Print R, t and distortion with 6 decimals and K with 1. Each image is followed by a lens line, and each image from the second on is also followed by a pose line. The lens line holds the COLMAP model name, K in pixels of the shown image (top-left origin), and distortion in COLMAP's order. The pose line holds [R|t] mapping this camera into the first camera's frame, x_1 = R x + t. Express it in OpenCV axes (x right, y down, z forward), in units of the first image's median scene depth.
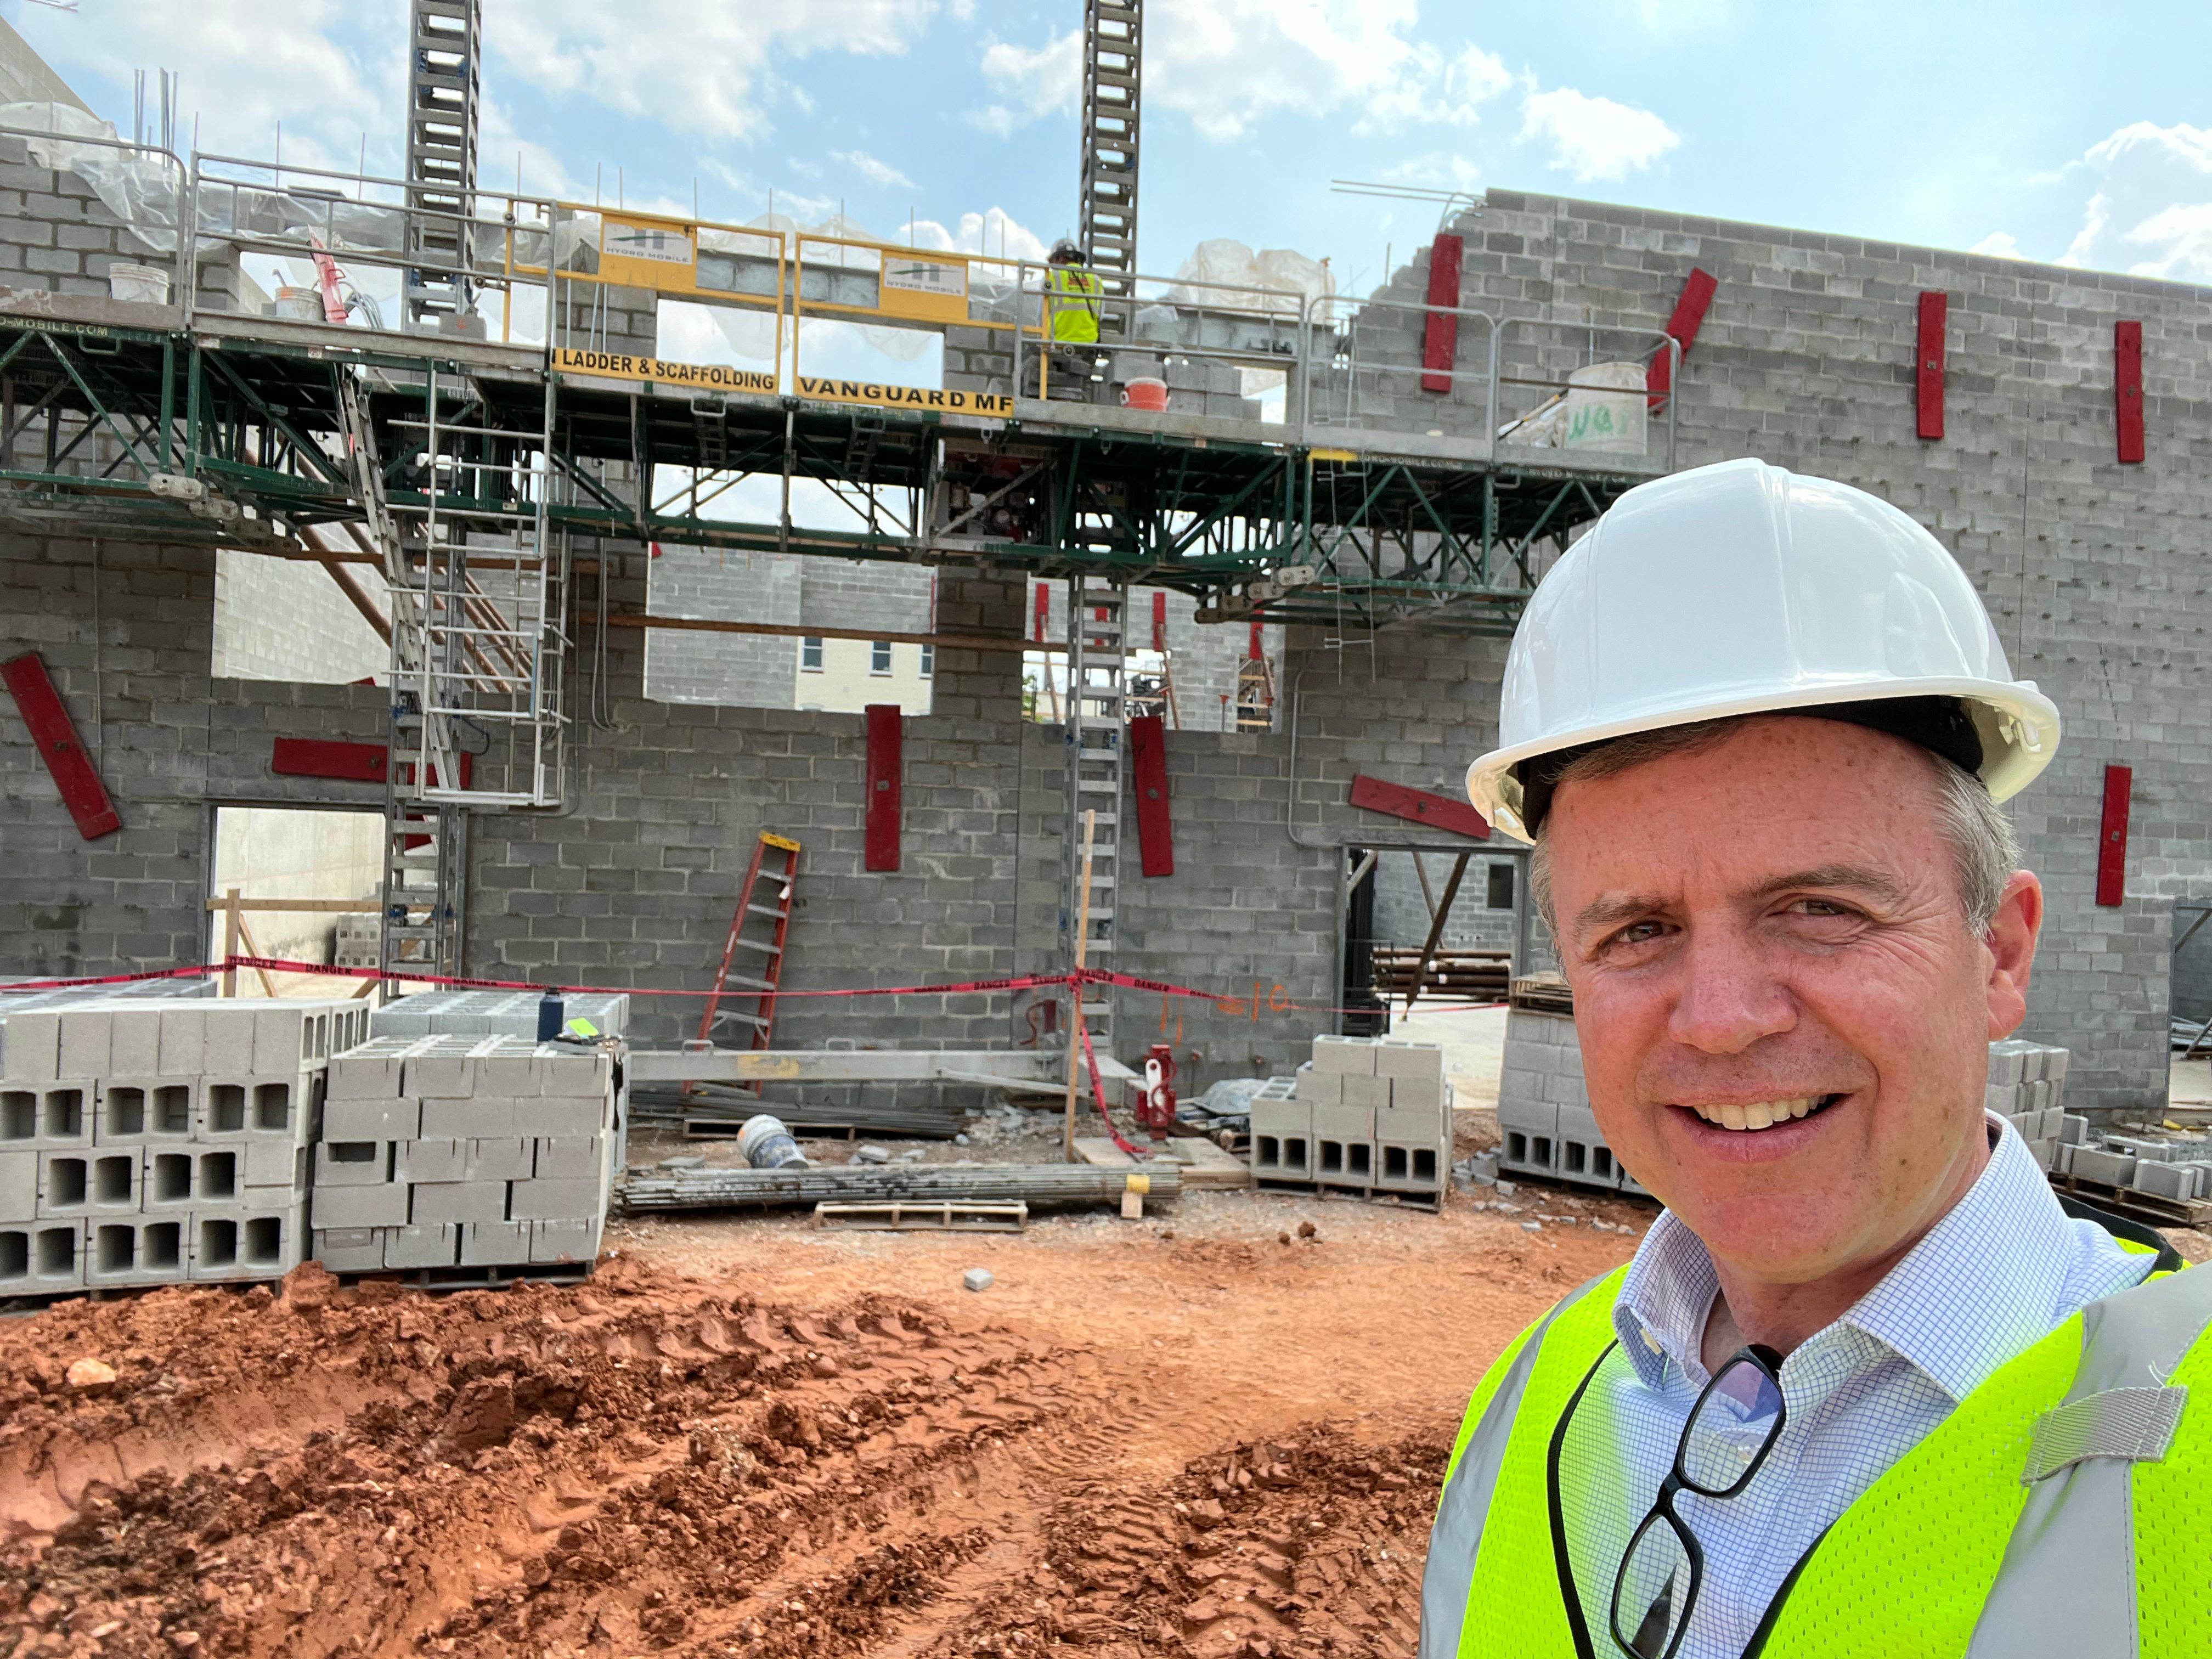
lens RADIAL K [[1485.8, 0, 1104.1], [0, 1485.8, 828.1], [0, 0, 1]] dist [0.013765, 0.004122]
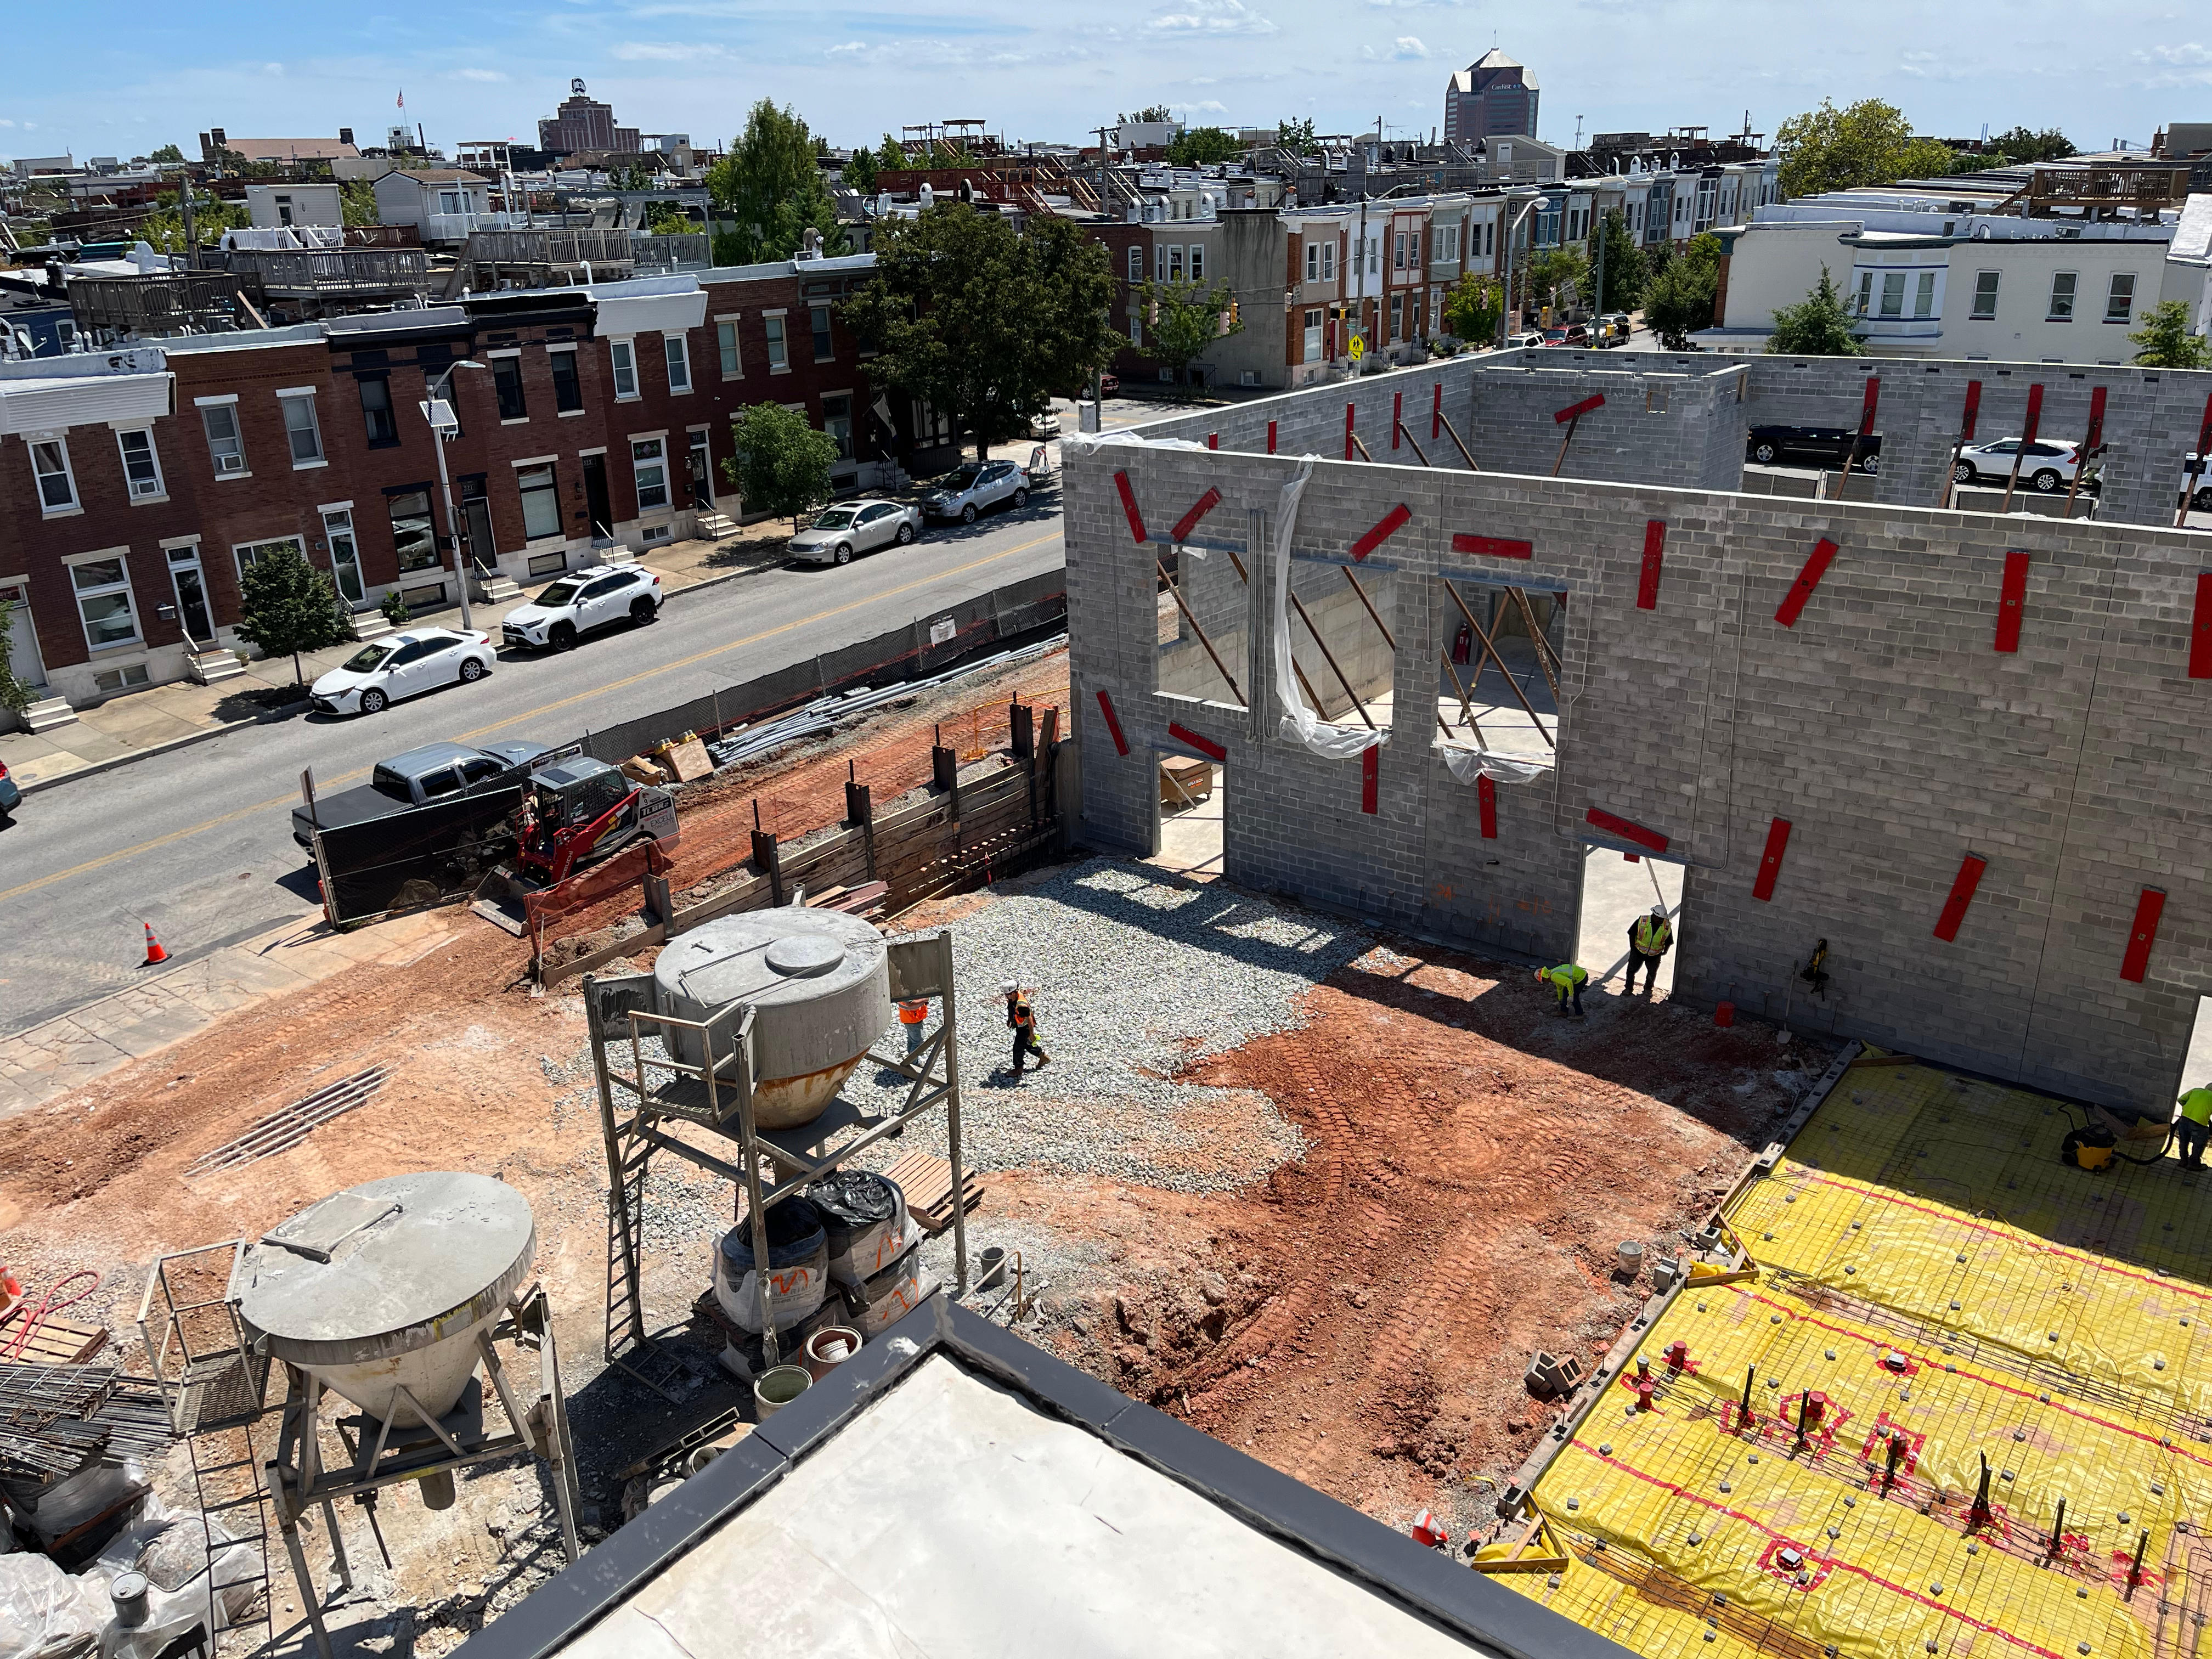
lens RADIAL K [[1695.0, 0, 1066.9], [0, 1695.0, 821.4], [0, 0, 1]] dist [0.053072, -0.077848]
pose [[0.618909, 0.223099, -0.753112, 1.265451], [0.057124, 0.943490, 0.326441, -0.693661], [0.783382, -0.245058, 0.571190, -0.694103]]
